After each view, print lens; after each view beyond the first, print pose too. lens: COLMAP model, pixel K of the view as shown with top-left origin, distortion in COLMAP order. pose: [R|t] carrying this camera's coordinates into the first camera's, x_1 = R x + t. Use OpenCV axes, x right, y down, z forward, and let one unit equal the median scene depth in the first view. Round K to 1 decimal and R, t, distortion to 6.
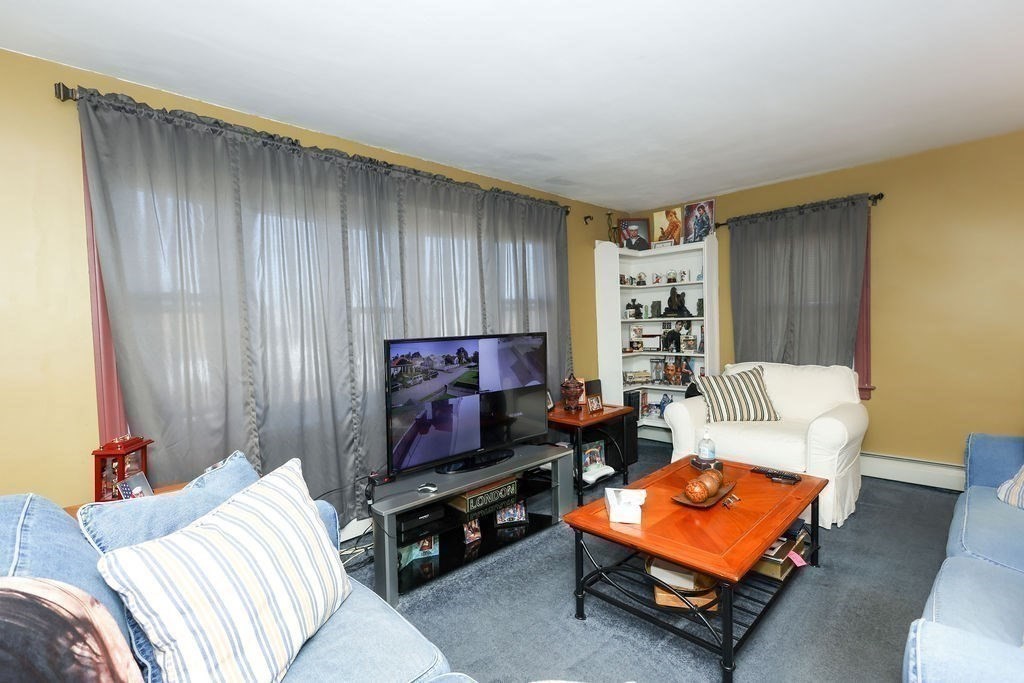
lens RADIAL K [[472.9, 0, 511.3], [0, 472.9, 341.2], [0, 0, 1]] dist [0.001545, 0.001236]
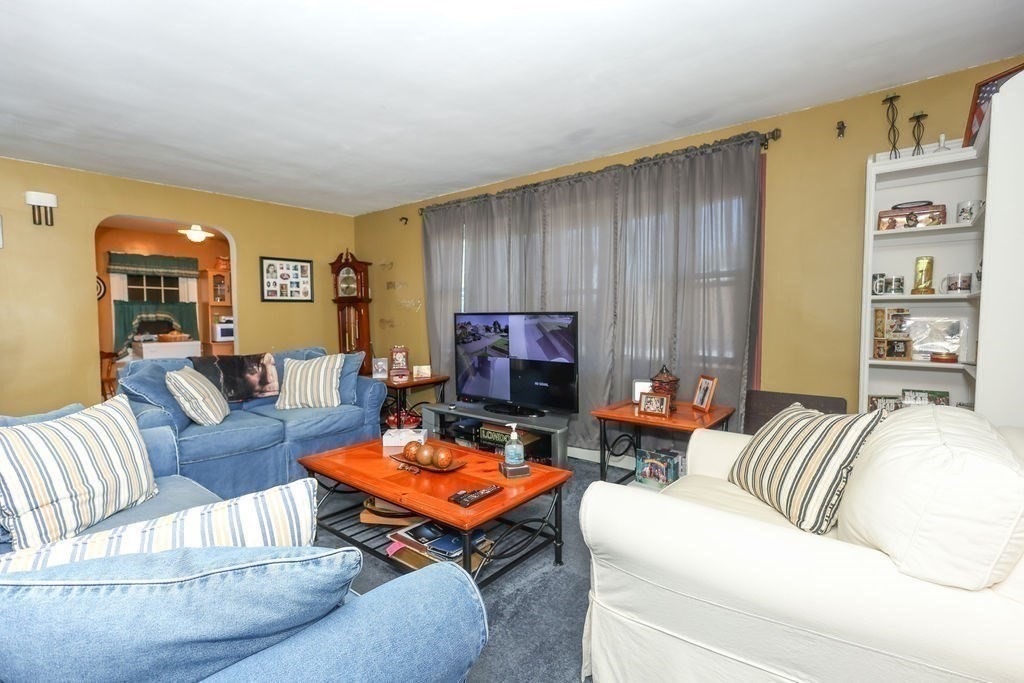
lens RADIAL K [[472.9, 0, 511.3], [0, 472.9, 341.2], [0, 0, 1]] dist [0.001545, 0.001236]
pose [[0.107534, 0.082258, -0.990793, 1.205084], [-0.037171, 0.996207, 0.078673, -0.035042], [0.993506, 0.028369, 0.110184, 0.871786]]
